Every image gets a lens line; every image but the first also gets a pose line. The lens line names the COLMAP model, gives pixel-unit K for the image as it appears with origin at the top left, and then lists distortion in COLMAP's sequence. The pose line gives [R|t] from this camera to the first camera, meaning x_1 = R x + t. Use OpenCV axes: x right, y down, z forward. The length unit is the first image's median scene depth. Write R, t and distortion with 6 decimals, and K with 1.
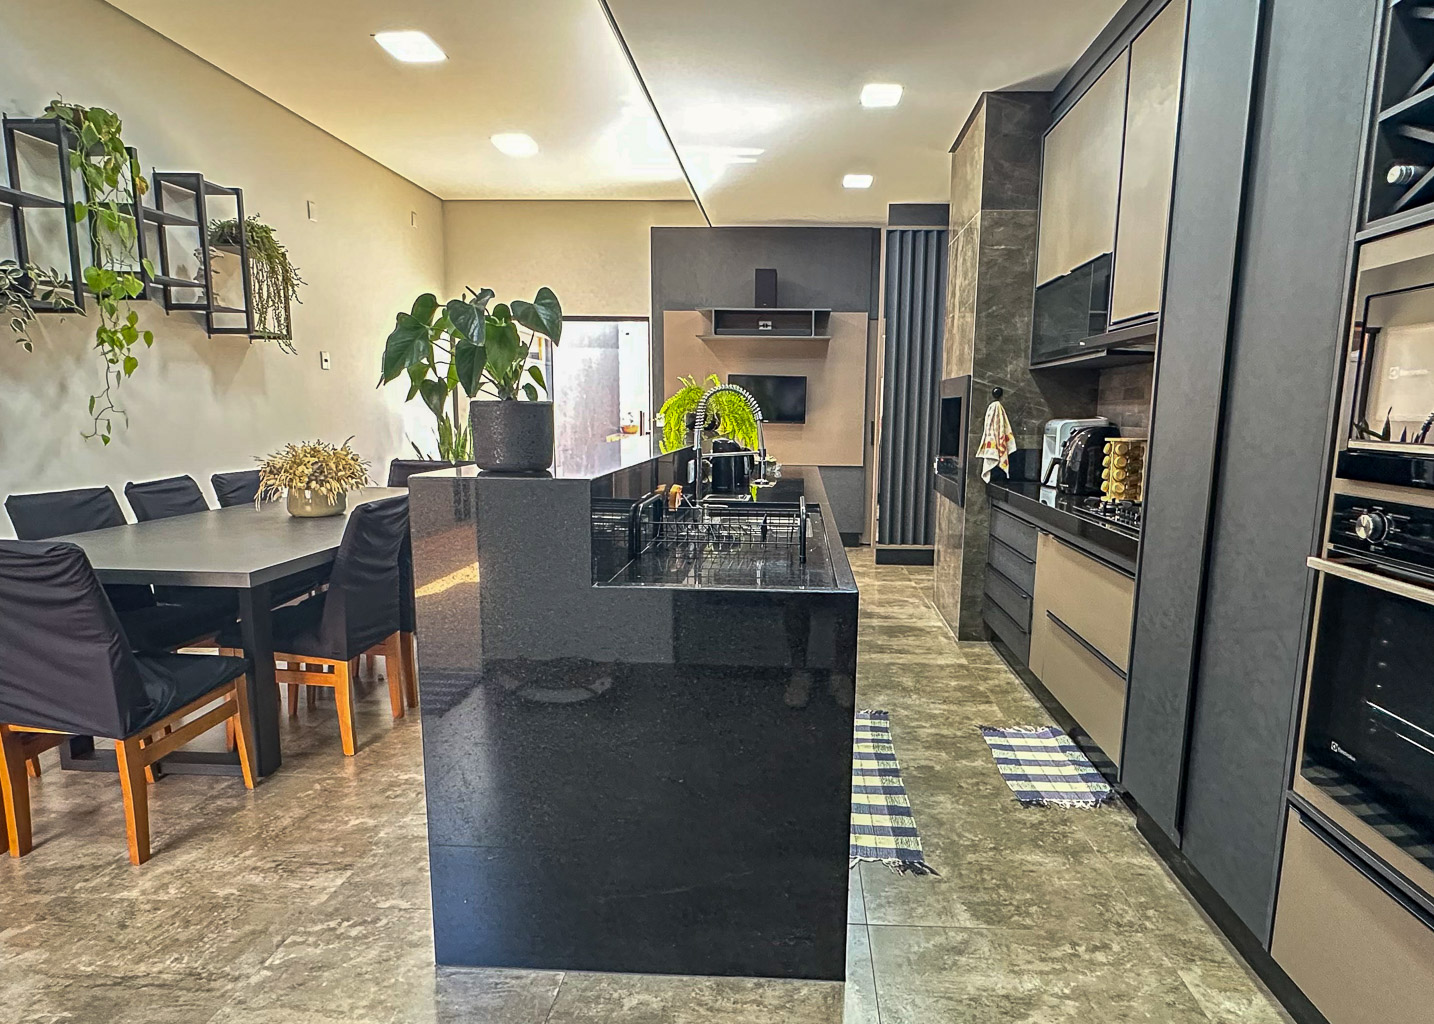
lens RADIAL K [[858.5, 0, 717.0], [0, 858.5, 512.0], [0, 0, 1]] dist [-0.004593, -0.001889]
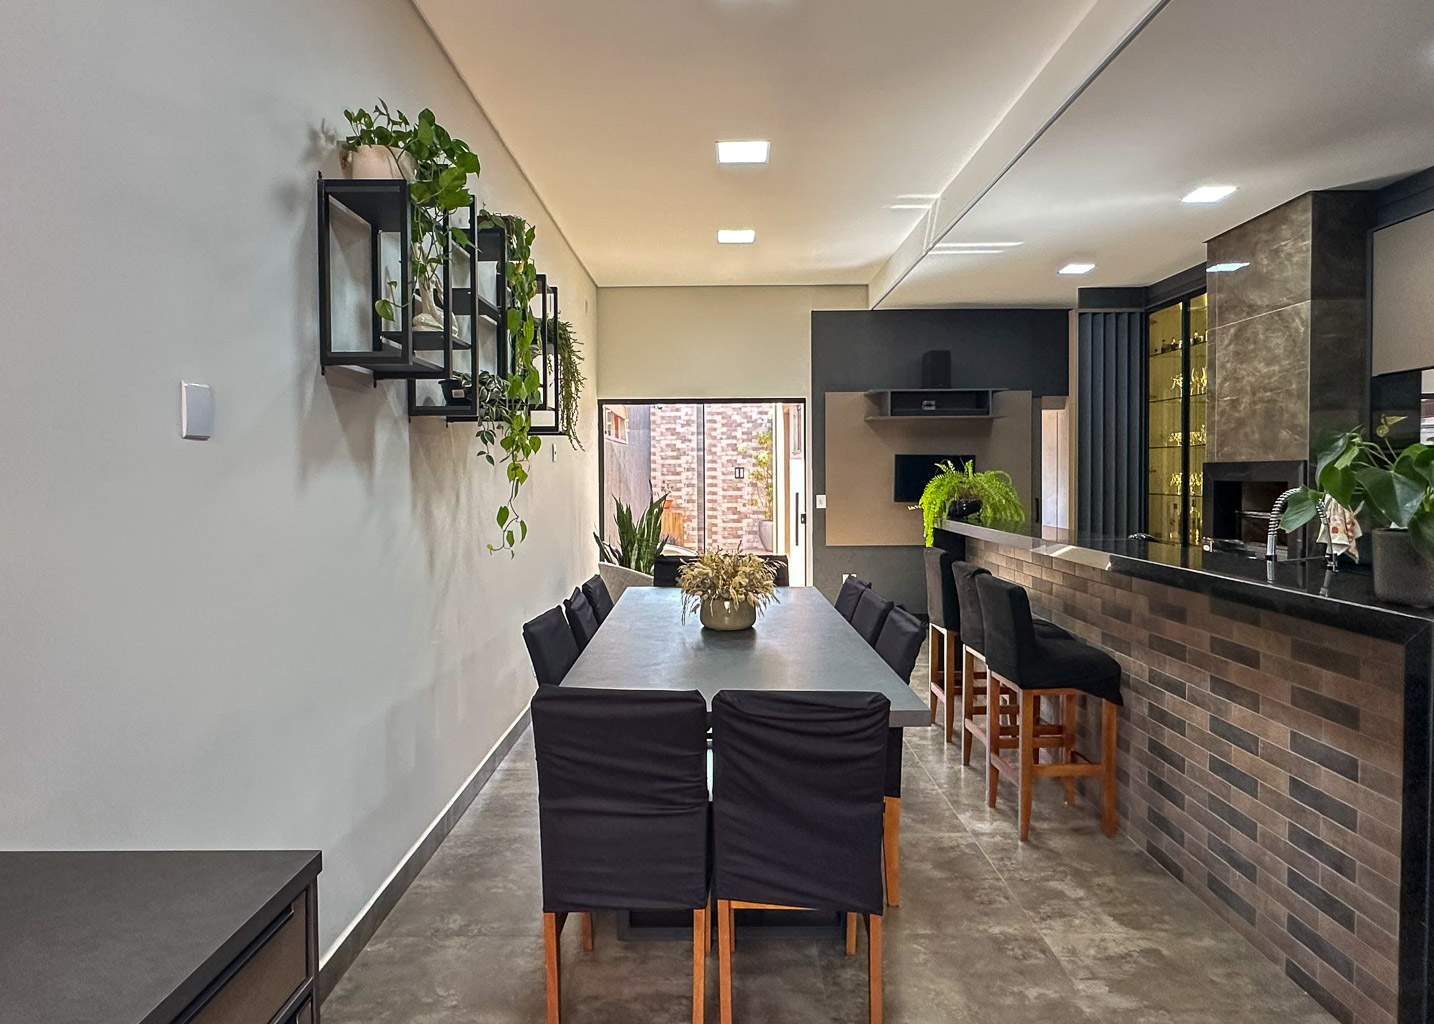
lens RADIAL K [[875.5, 0, 714.3], [0, 875.5, 468.3], [0, 0, 1]] dist [-0.002321, -0.002152]
pose [[0.998707, -0.021018, 0.046288, -0.446651], [0.026783, 0.991452, -0.127692, -0.039916], [-0.043208, 0.128767, 0.990733, 0.025461]]
